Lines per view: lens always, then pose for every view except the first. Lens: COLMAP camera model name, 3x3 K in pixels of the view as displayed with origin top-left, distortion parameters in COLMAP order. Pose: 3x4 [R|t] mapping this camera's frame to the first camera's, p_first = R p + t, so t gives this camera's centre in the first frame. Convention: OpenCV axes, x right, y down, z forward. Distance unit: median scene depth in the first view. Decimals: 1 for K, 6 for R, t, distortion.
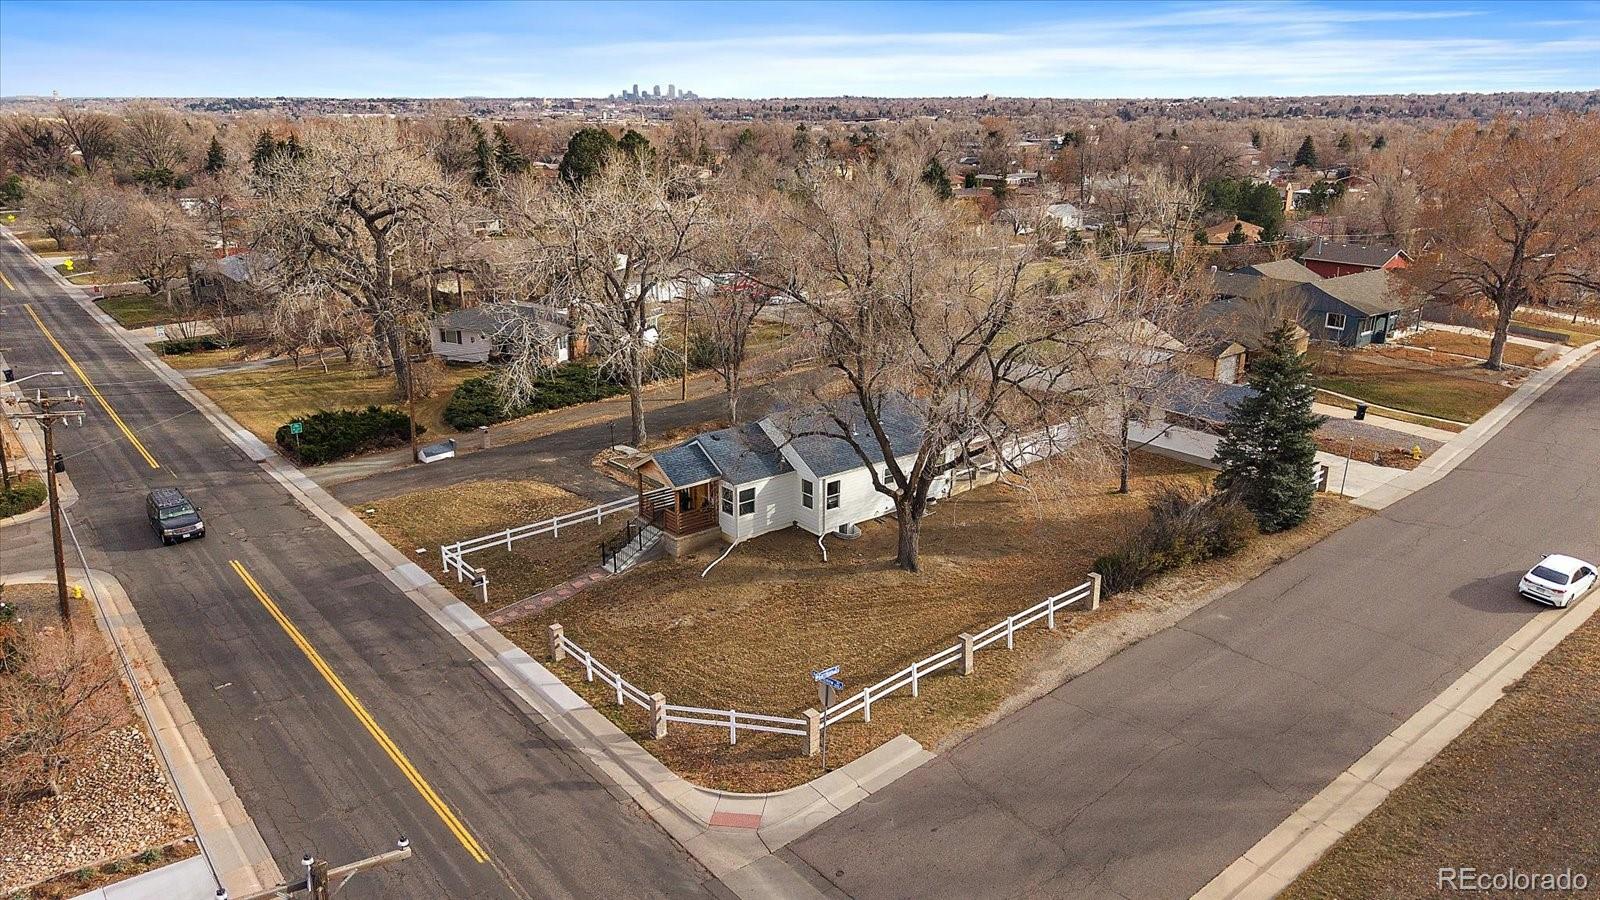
lens RADIAL K [[1076.6, 0, 810.9], [0, 1076.6, 450.2], [0, 0, 1]] dist [0.026980, -0.058348]
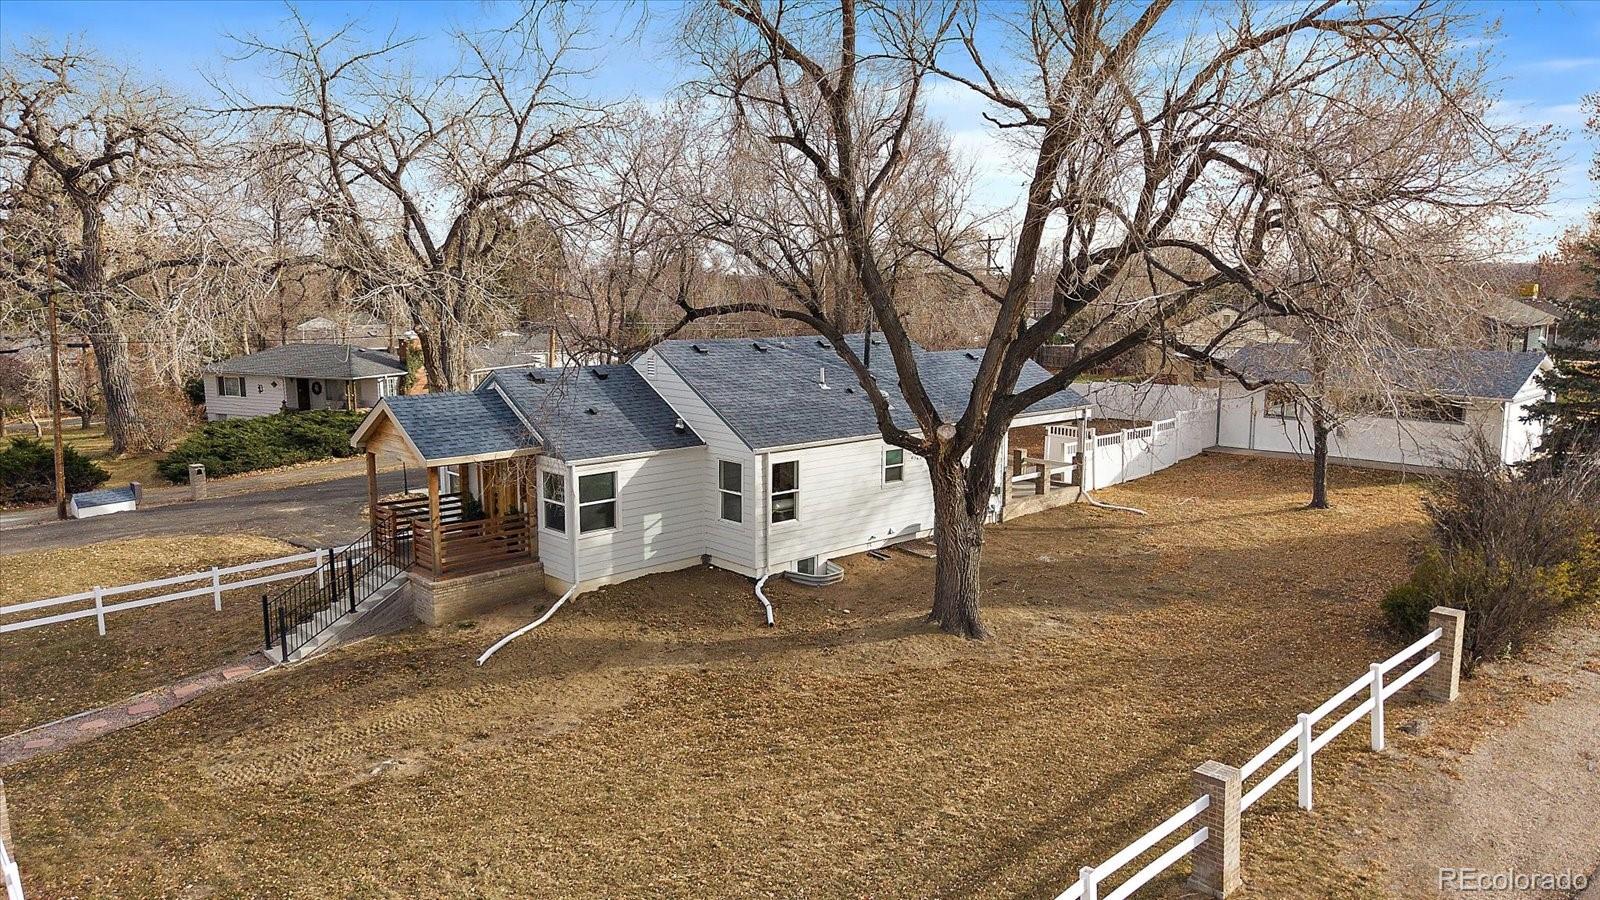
lens RADIAL K [[1076.6, 0, 810.9], [0, 1076.6, 450.2], [0, 0, 1]] dist [0.026980, -0.058348]
pose [[0.998294, -0.014874, 0.056456, 0.005945], [0.023538, 0.987468, -0.156053, 0.099991], [-0.053428, 0.157116, 0.986134, 0.538266]]
